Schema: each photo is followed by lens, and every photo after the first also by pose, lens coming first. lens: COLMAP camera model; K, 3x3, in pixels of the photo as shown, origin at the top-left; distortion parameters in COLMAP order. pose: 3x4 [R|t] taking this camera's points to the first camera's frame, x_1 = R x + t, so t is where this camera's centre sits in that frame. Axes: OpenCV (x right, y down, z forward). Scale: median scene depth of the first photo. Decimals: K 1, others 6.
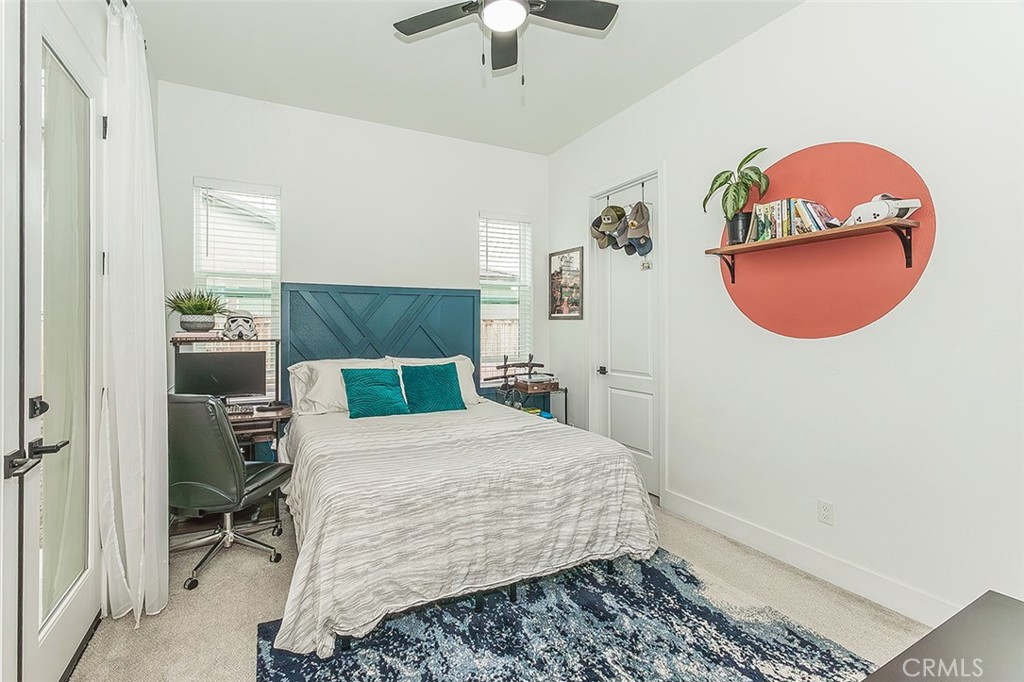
lens RADIAL K [[431.3, 0, 521.5], [0, 431.3, 325.1], [0, 0, 1]] dist [0.003094, 0.000867]
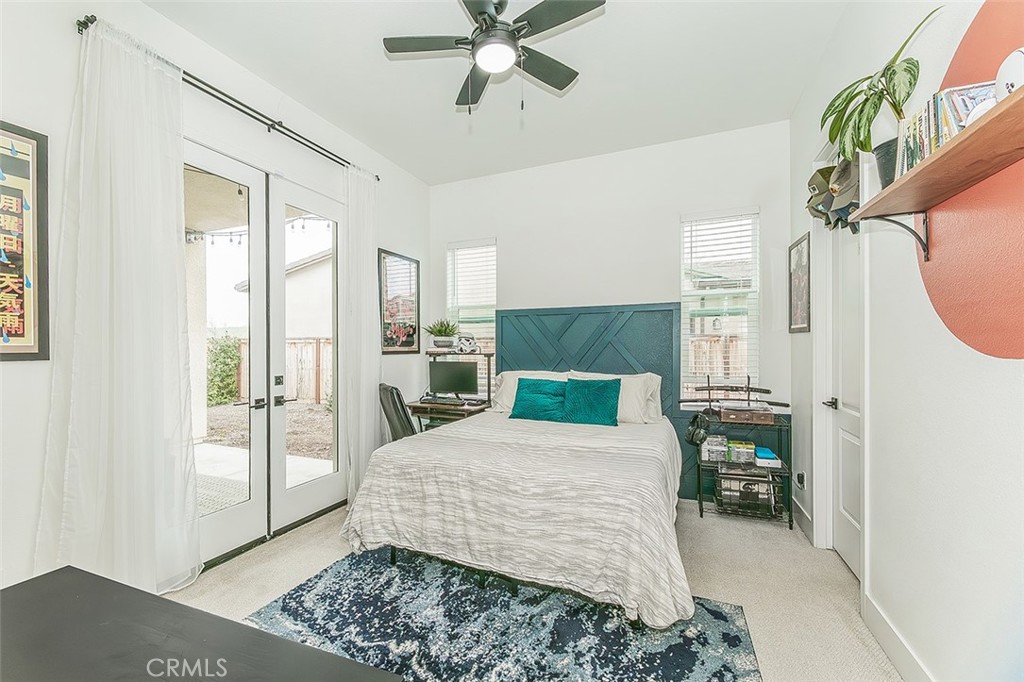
lens RADIAL K [[431.3, 0, 508.1], [0, 431.3, 347.1], [0, 0, 1]] dist [0.003094, 0.000867]
pose [[0.653522, -0.001928, -0.756905, 0.525534], [0.007404, 0.999965, 0.003846, 0.009670], [0.756871, -0.008118, 0.653514, 0.194018]]
